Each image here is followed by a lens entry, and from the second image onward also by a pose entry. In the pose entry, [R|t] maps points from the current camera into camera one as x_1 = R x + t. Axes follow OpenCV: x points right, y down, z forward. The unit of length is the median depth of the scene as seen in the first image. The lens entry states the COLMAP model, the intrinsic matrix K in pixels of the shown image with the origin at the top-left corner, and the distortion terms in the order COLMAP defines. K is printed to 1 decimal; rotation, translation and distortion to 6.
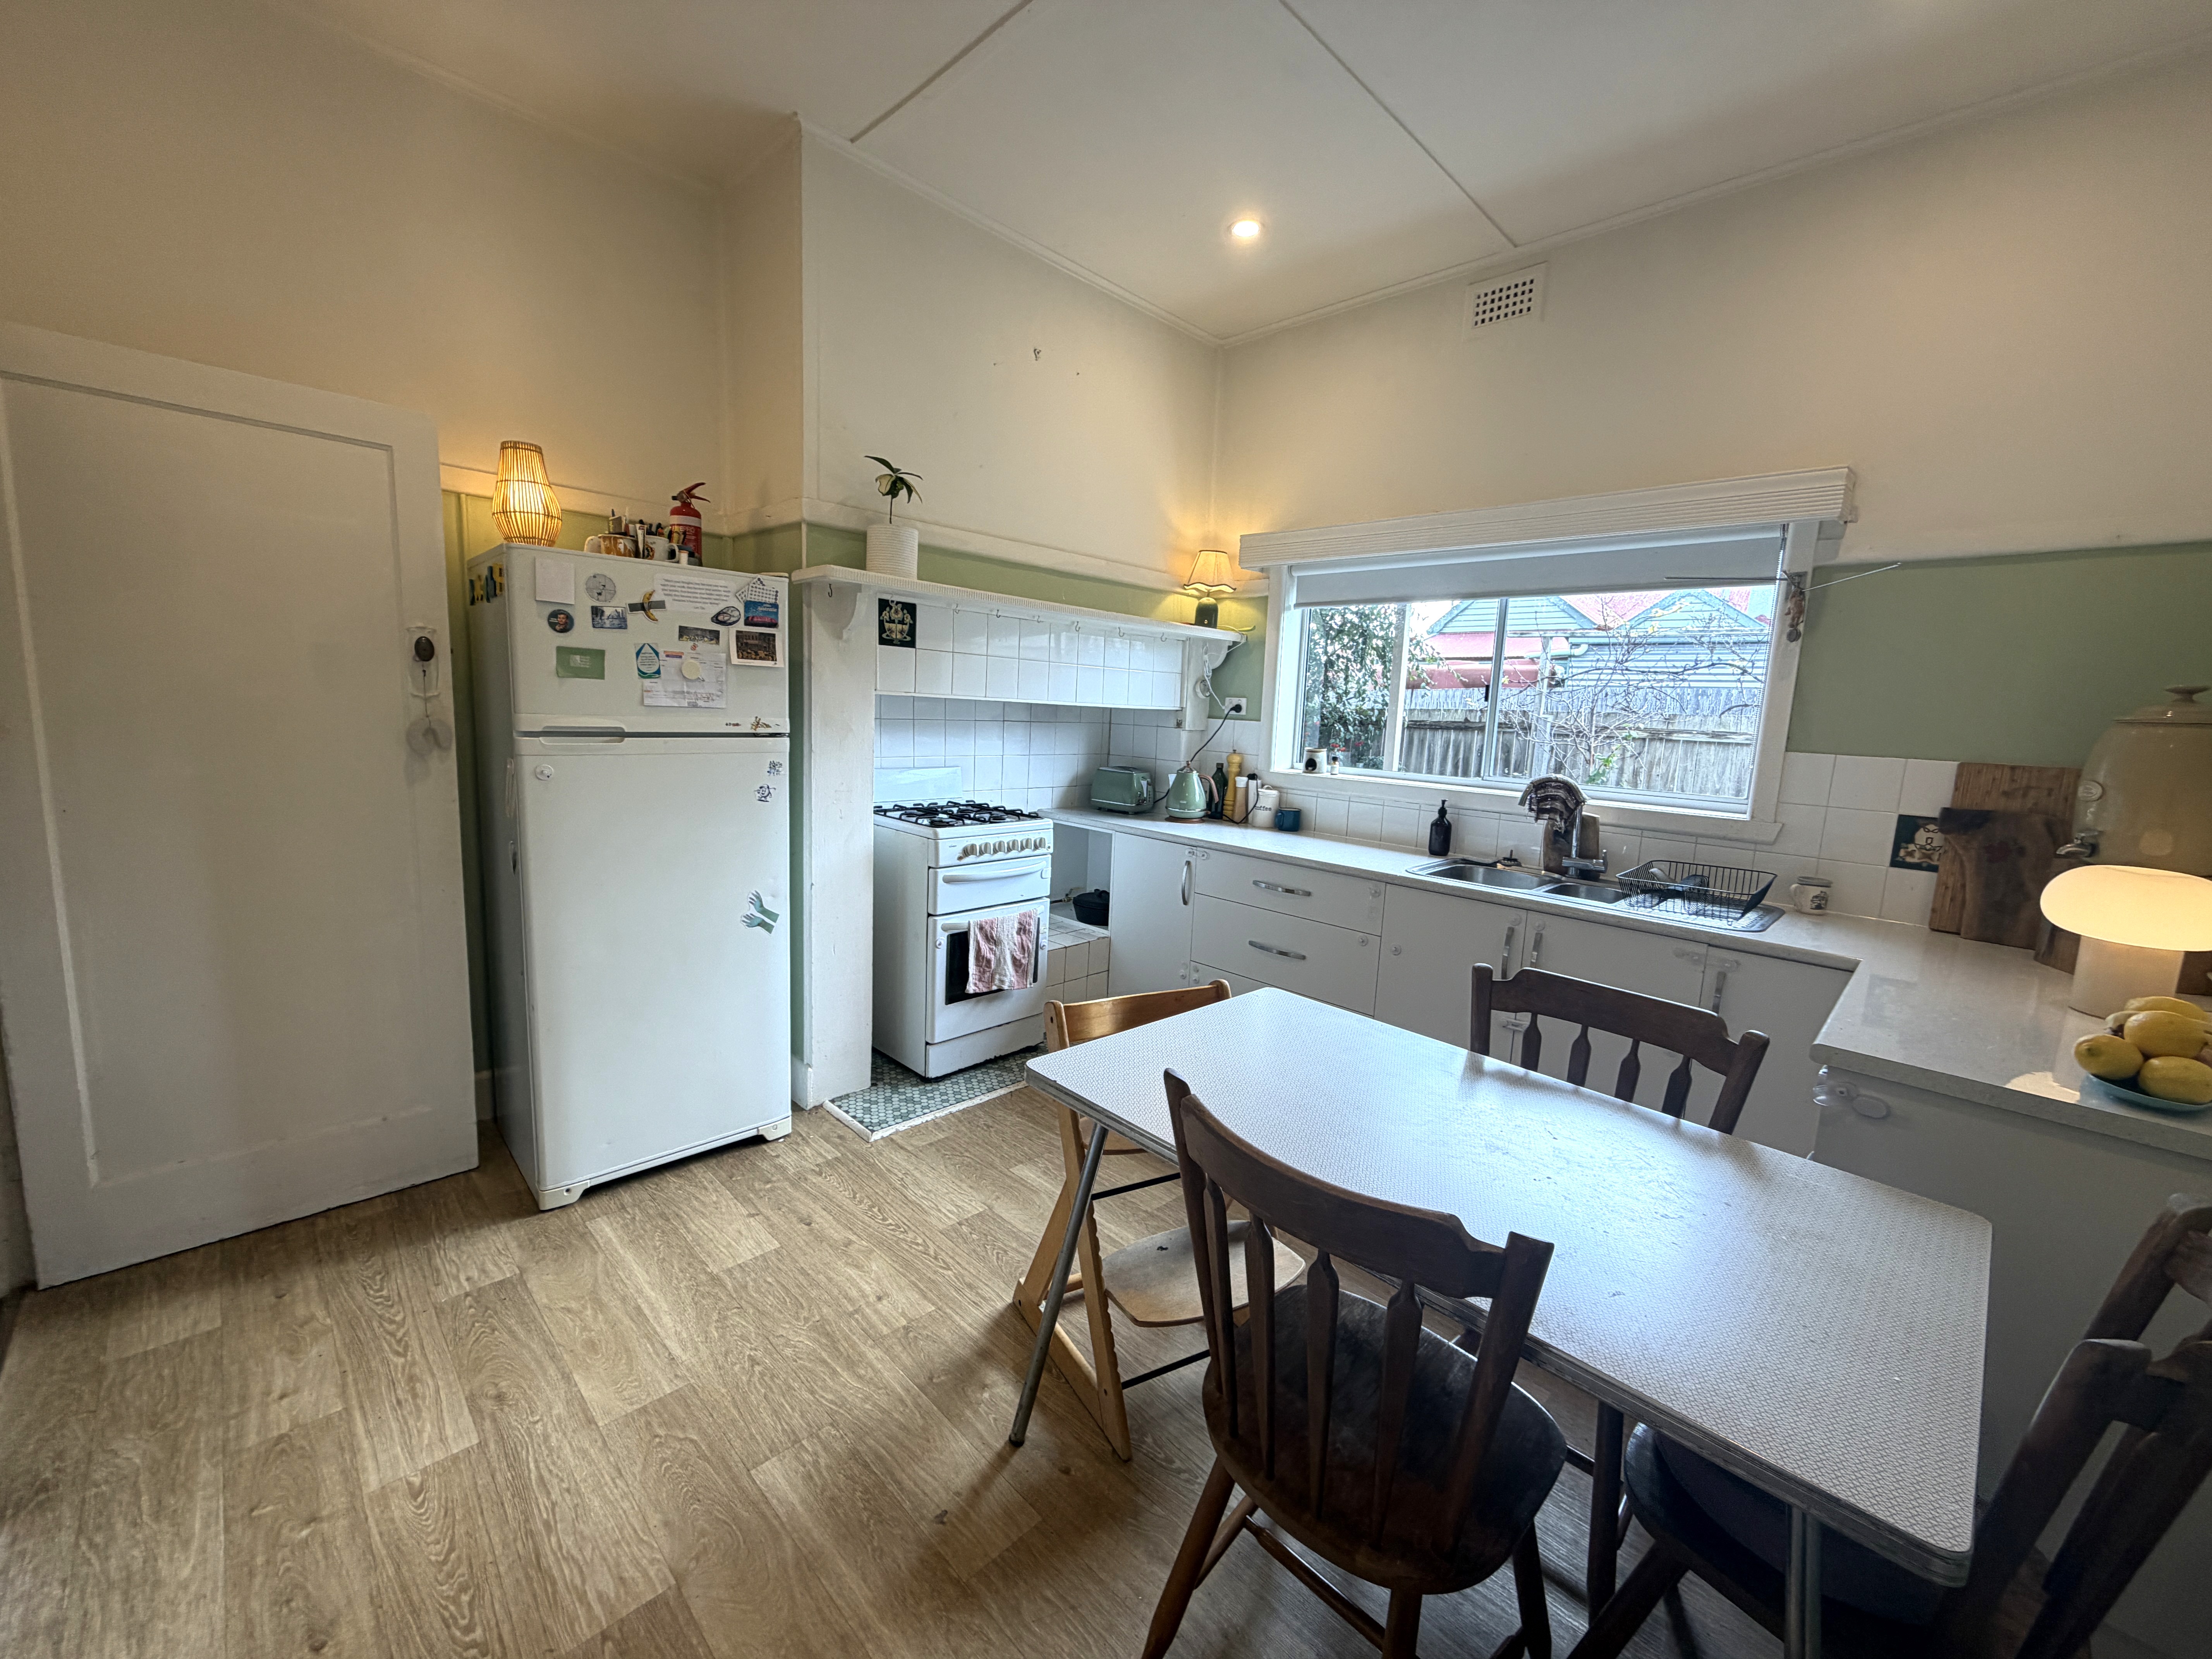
lens RADIAL K [[883.2, 0, 1106.0], [0, 883.2, 829.5], [0, 0, 1]] dist [-0.013066, -0.000156]
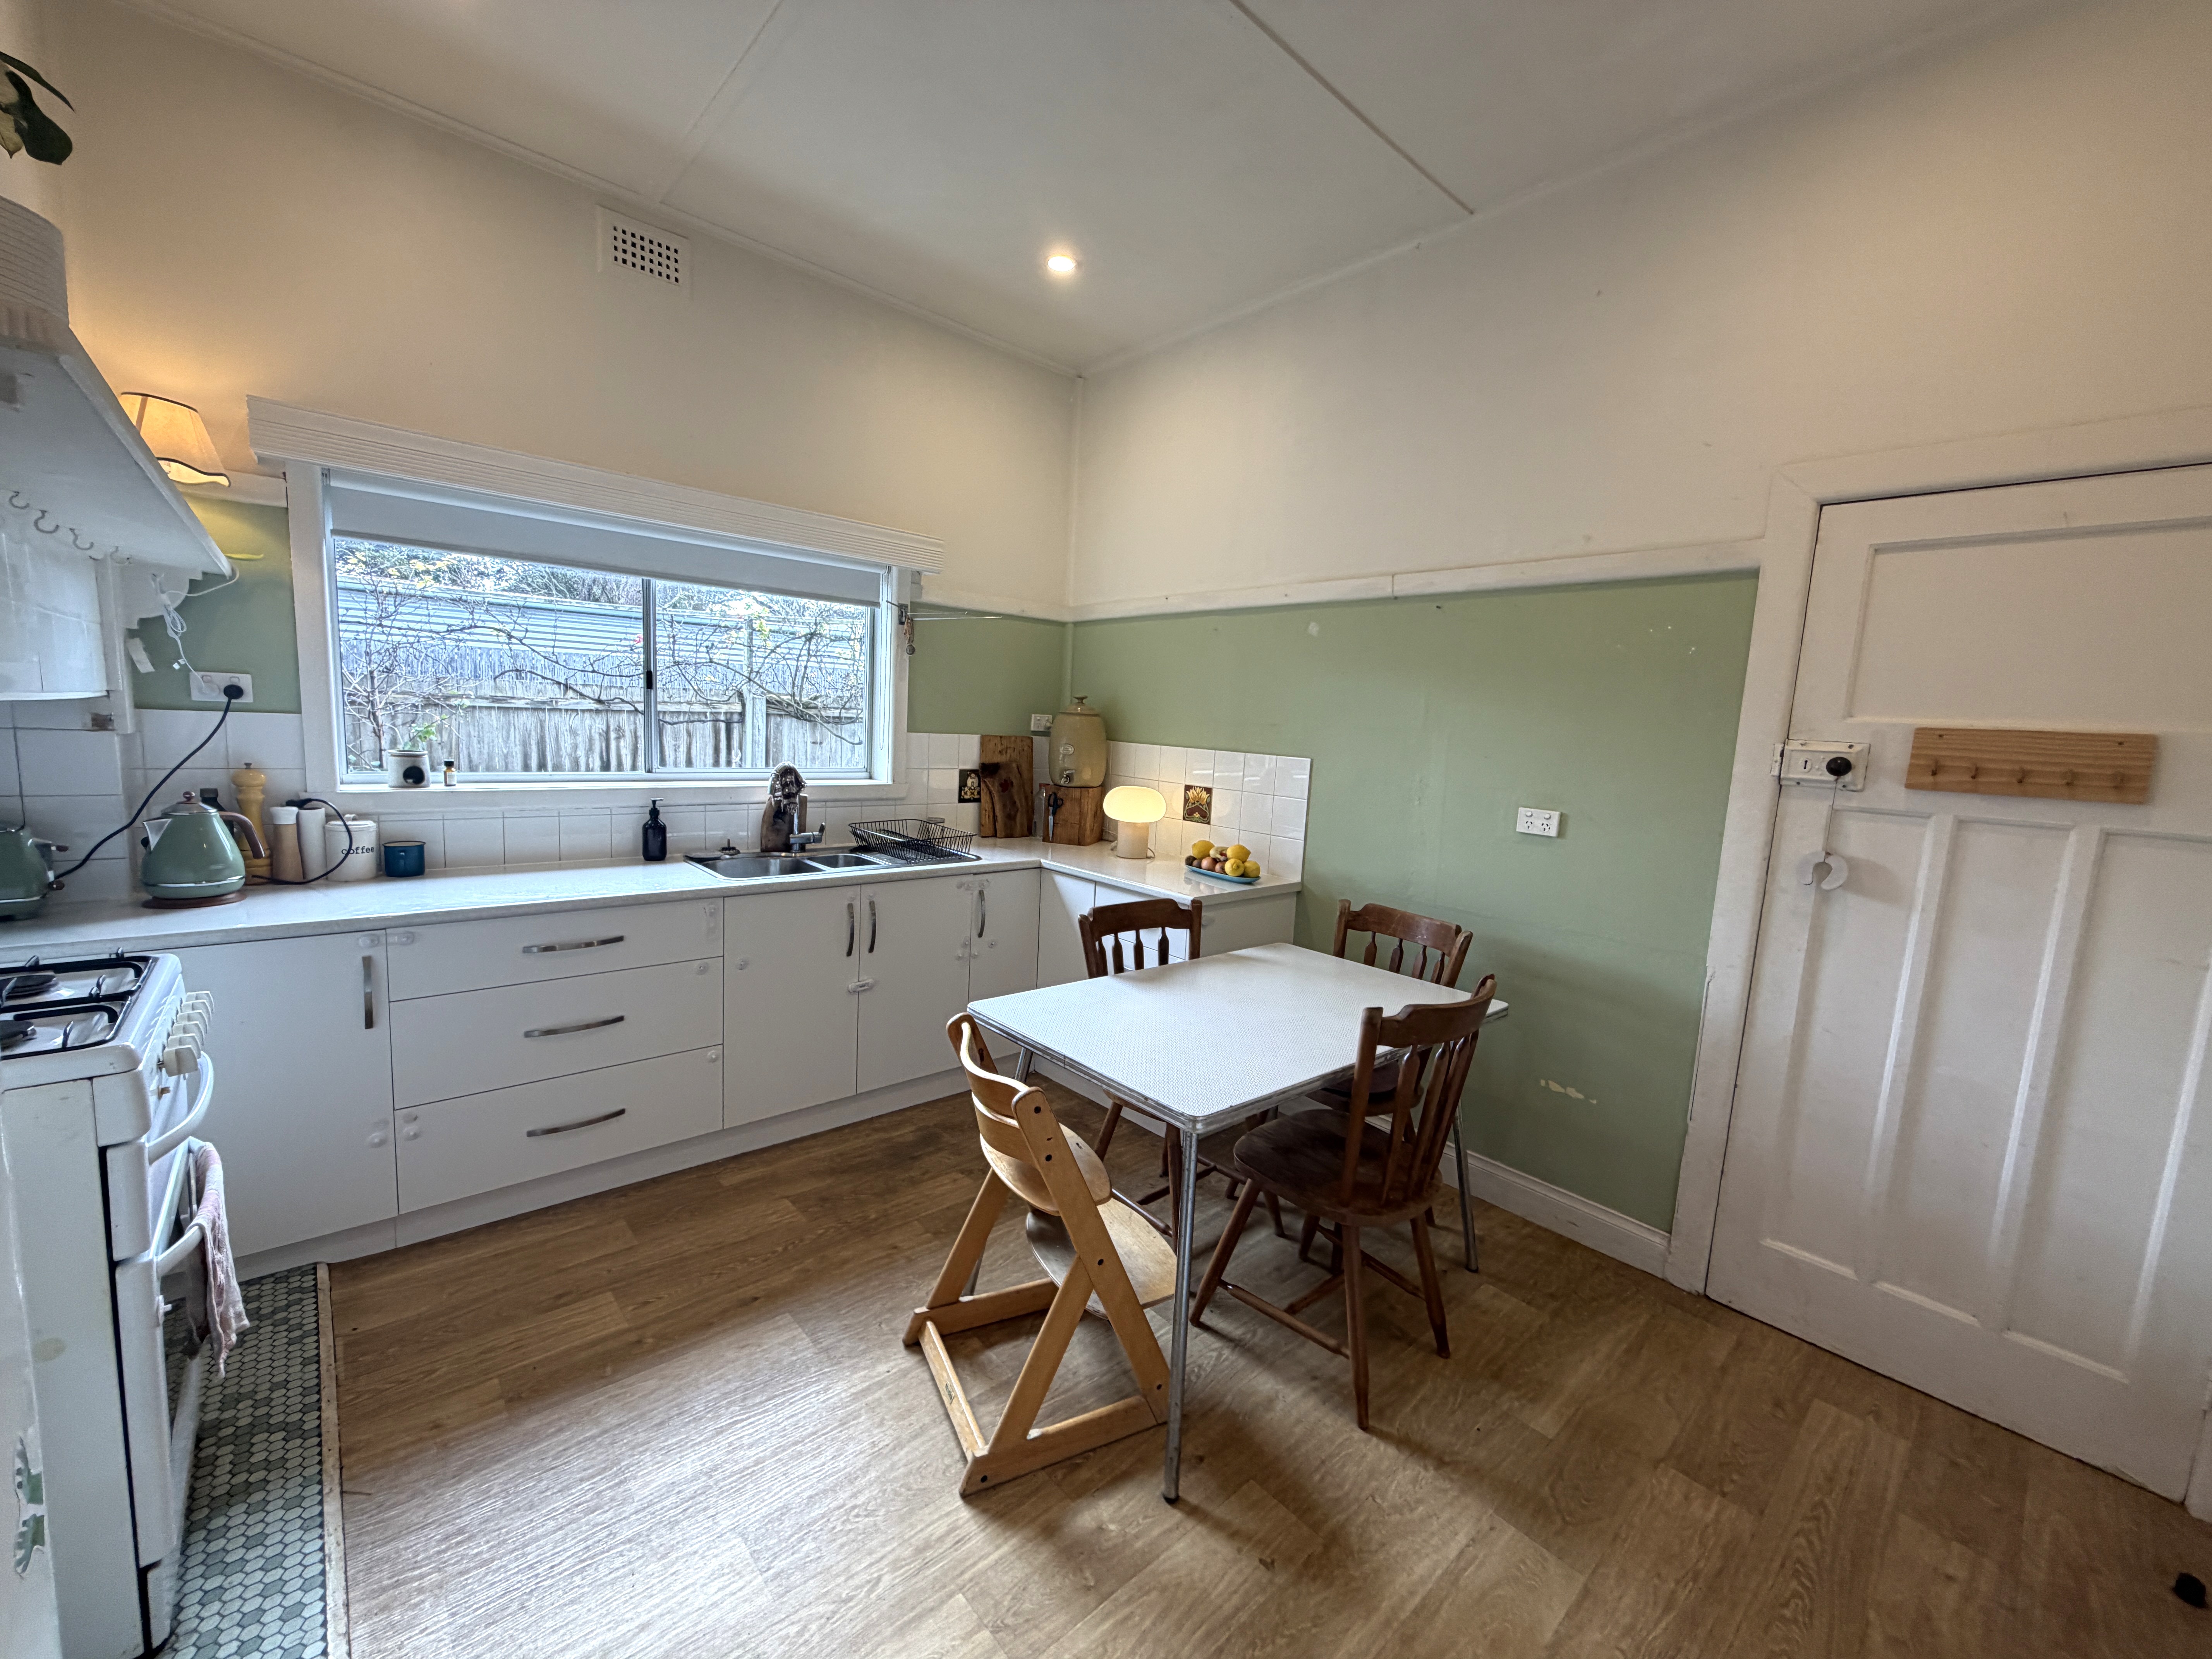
lens RADIAL K [[883.1, 0, 1105.4], [0, 883.1, 820.5], [0, 0, 1]] dist [0.000527, 0.000179]
pose [[0.051773, -0.154600, 0.986620, -0.559804], [0.094148, 0.984300, 0.149296, -0.118916], [-0.994211, 0.085158, 0.065515, 0.547607]]
